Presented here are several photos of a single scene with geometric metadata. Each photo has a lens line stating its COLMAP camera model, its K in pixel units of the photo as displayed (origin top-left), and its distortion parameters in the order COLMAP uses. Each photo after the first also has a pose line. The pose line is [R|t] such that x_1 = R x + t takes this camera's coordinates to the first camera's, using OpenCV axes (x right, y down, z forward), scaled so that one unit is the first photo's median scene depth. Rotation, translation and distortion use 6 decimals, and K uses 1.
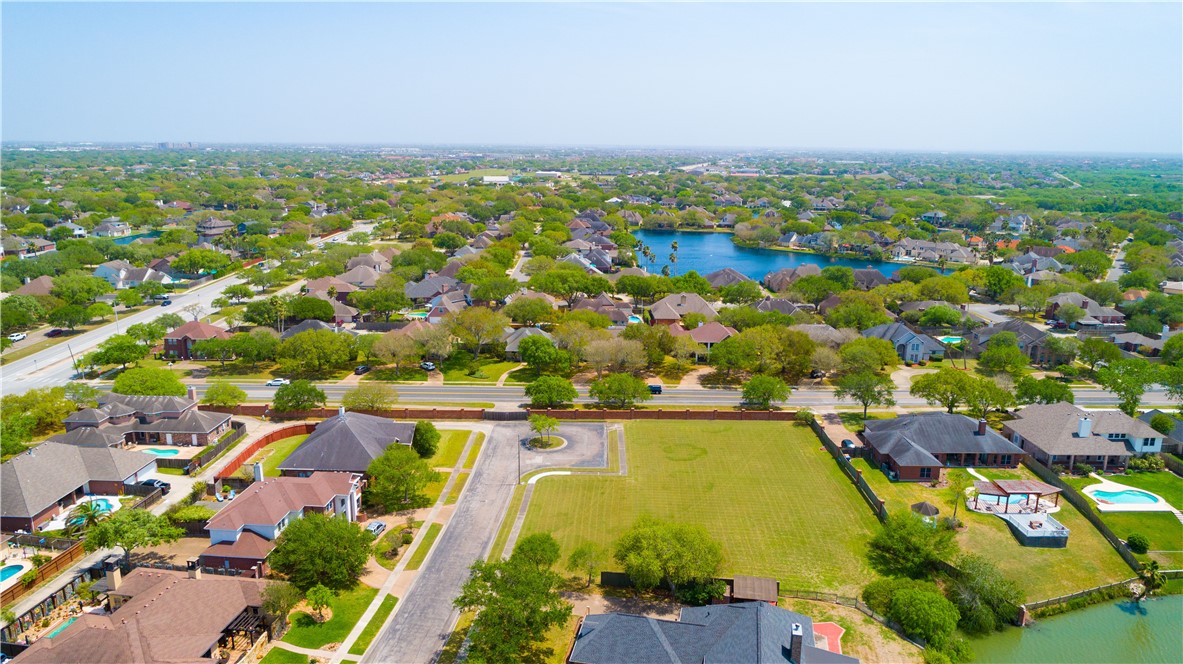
lens RADIAL K [[806.7, 0, 588.7], [0, 806.7, 329.8], [0, 0, 1]] dist [-0.010483, 0.008841]
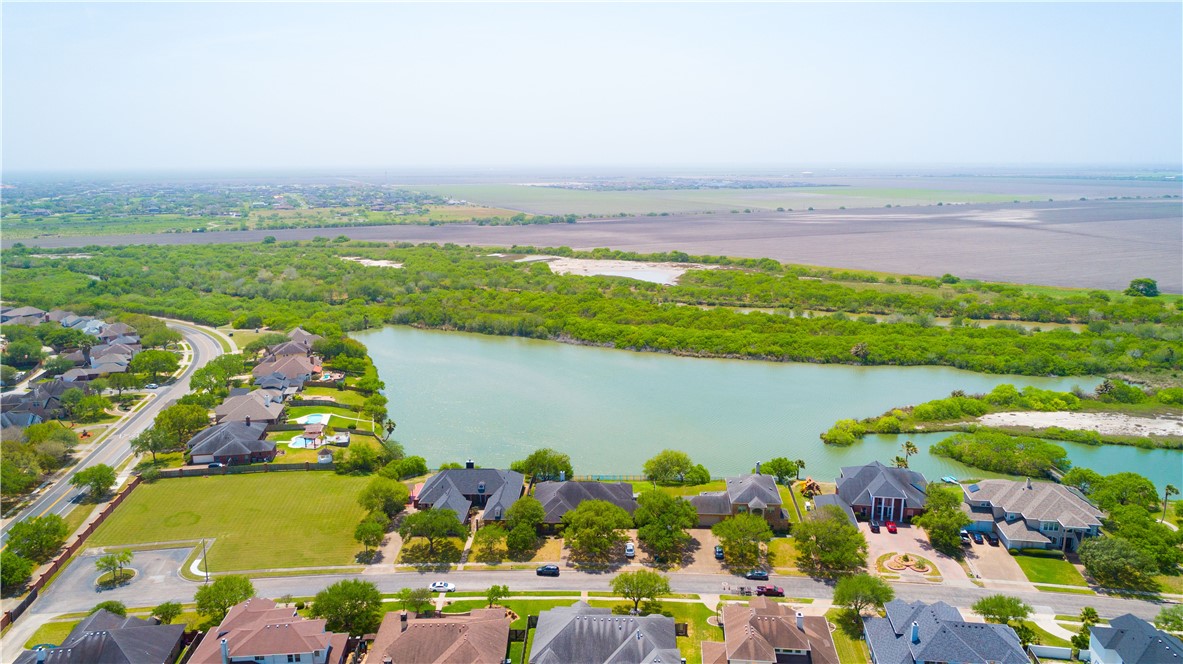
lens RADIAL K [[806.7, 0, 588.7], [0, 806.7, 329.8], [0, 0, 1]] dist [-0.010483, 0.008841]
pose [[-0.181734, -0.215734, 0.959391, -1.207610], [0.236993, 0.937271, 0.255652, -0.314731], [-0.954362, 0.273830, -0.119207, 0.485103]]
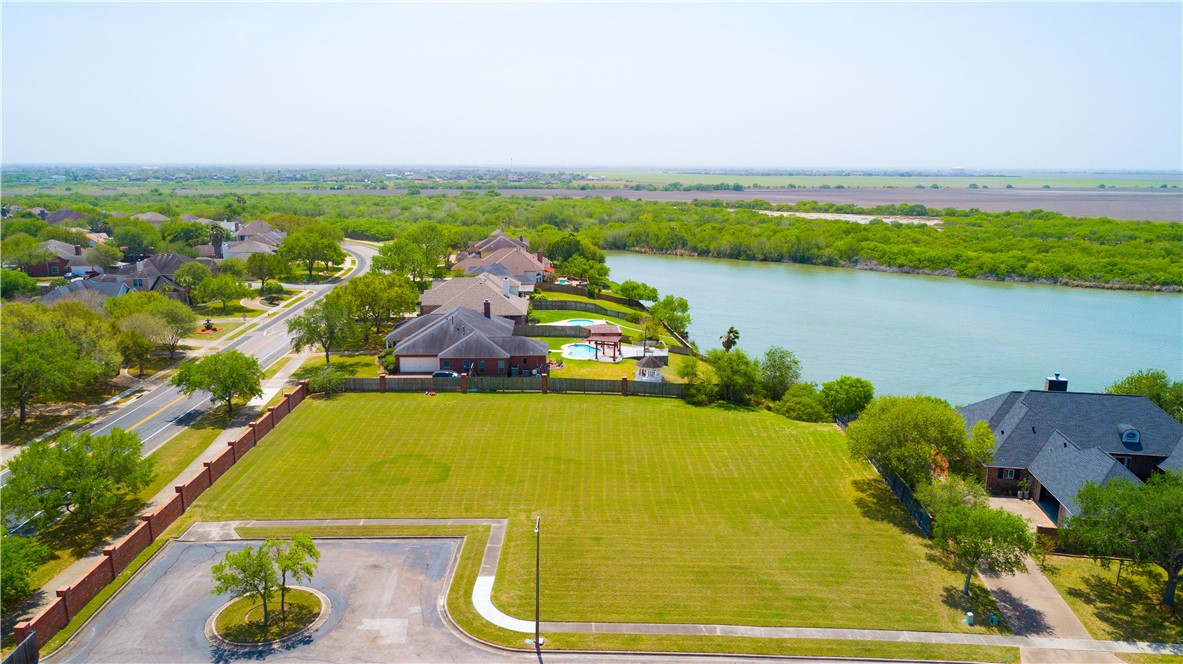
lens RADIAL K [[806.7, 0, 588.7], [0, 806.7, 329.8], [0, 0, 1]] dist [-0.010483, 0.008841]
pose [[-0.049218, -0.215111, 0.975348, -0.410934], [0.228868, 0.948120, 0.220655, -0.028210], [-0.972213, 0.234086, 0.002567, 0.908360]]
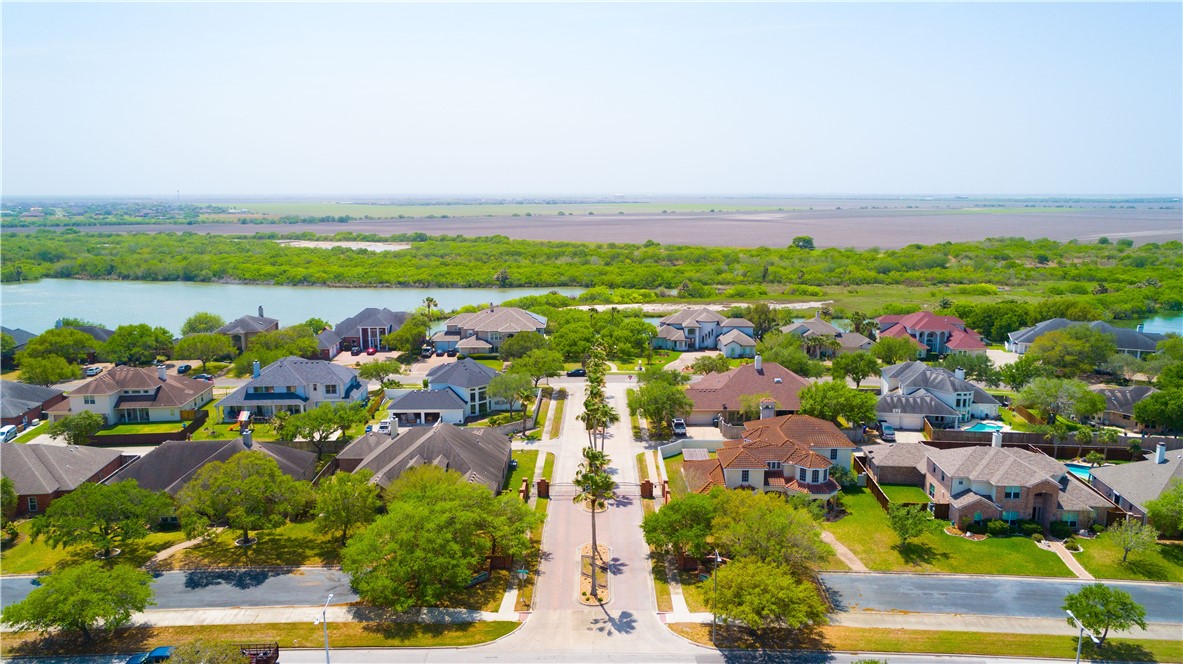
lens RADIAL K [[810.1, 0, 591.5], [0, 810.1, 332.0], [0, 0, 1]] dist [-0.007543, 0.000539]
pose [[-0.373405, -0.171667, 0.911646, -1.566697], [0.215892, 0.939664, 0.265371, 0.096599], [-0.902197, 0.295908, -0.313814, 0.044805]]
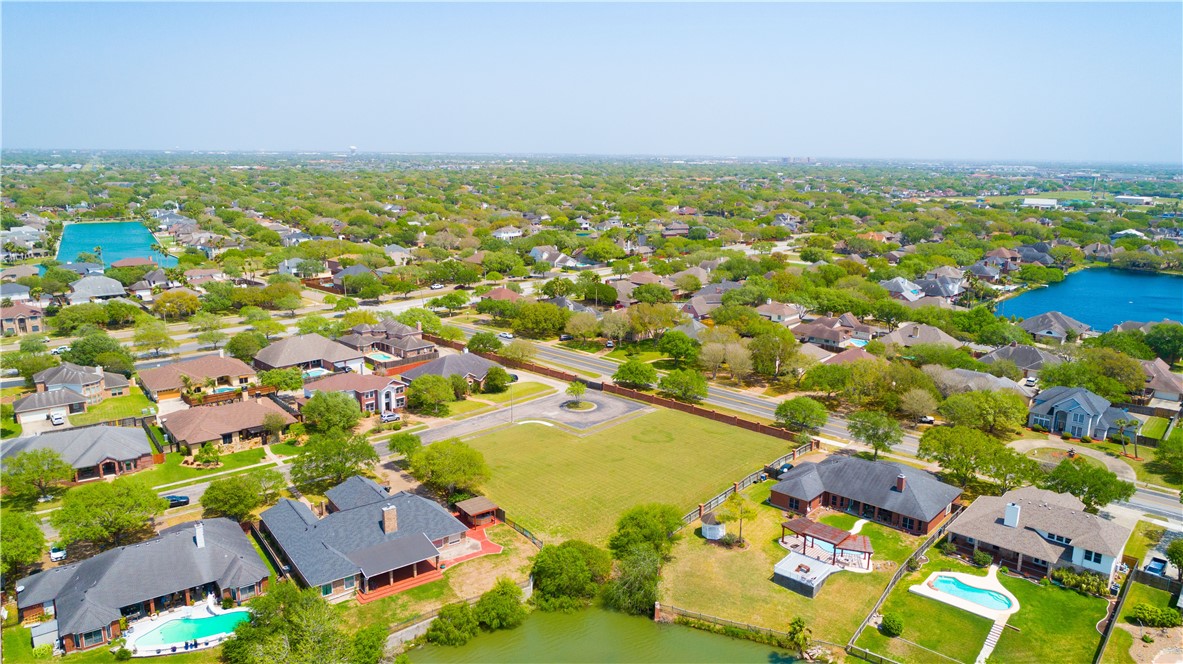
lens RADIAL K [[806.7, 0, 588.7], [0, 806.7, 329.8], [0, 0, 1]] dist [-0.010483, 0.008841]
pose [[0.738127, 0.148247, -0.658173, 0.818428], [-0.160458, 0.986142, 0.042169, -0.031471], [0.655303, 0.074483, 0.751685, 0.080169]]
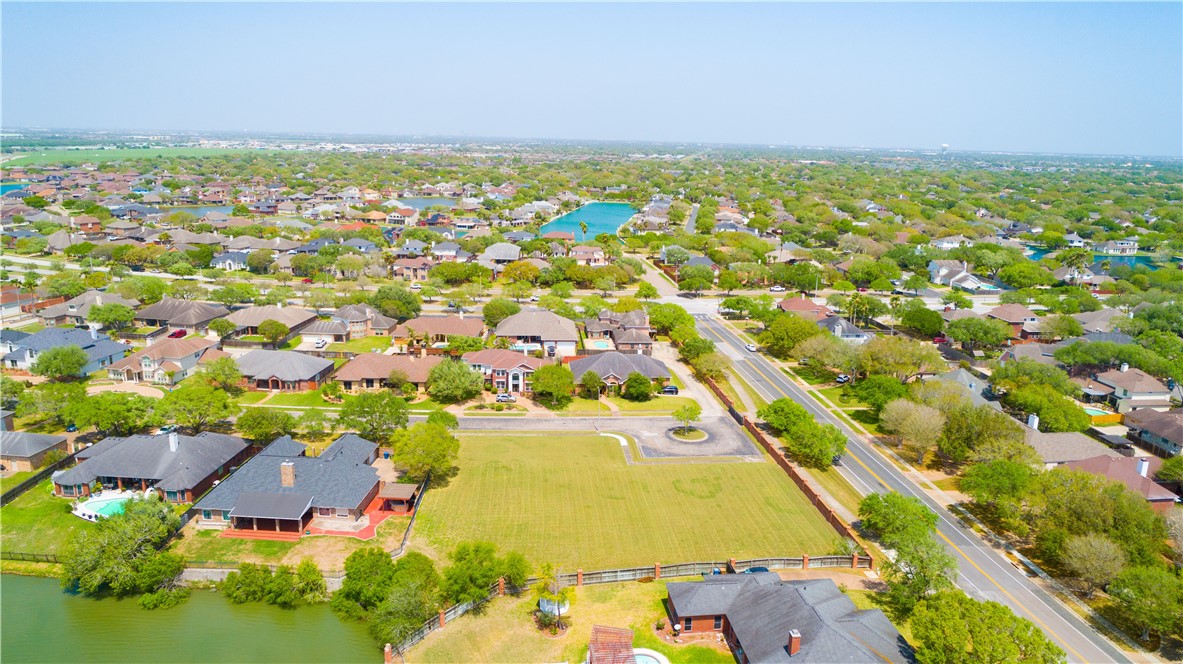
lens RADIAL K [[806.7, 0, 588.7], [0, 806.7, 329.8], [0, 0, 1]] dist [-0.010483, 0.008841]
pose [[0.117876, 0.228665, -0.966342, 1.015204], [-0.250780, 0.948439, 0.193838, -0.179677], [0.960840, 0.219491, 0.169143, 0.720362]]
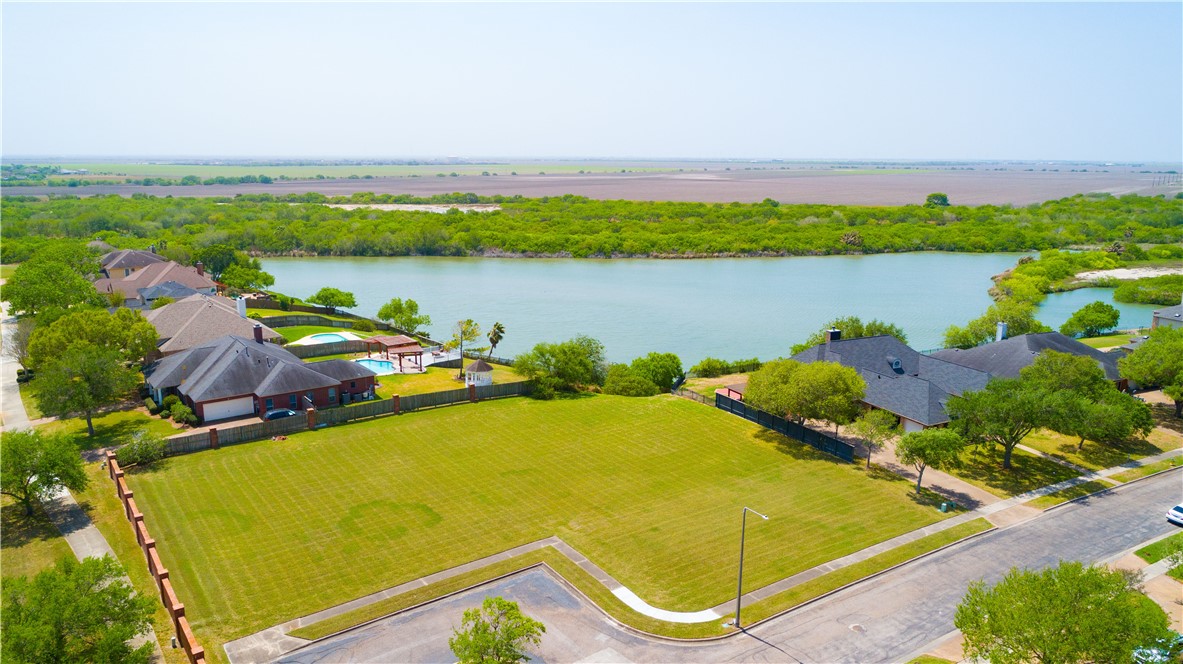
lens RADIAL K [[806.7, 0, 588.7], [0, 806.7, 329.8], [0, 0, 1]] dist [-0.010483, 0.008841]
pose [[-0.603936, -0.184789, 0.775316, -0.320965], [0.175627, 0.917989, 0.355599, -0.106355], [-0.777442, 0.350925, -0.521953, 1.180336]]
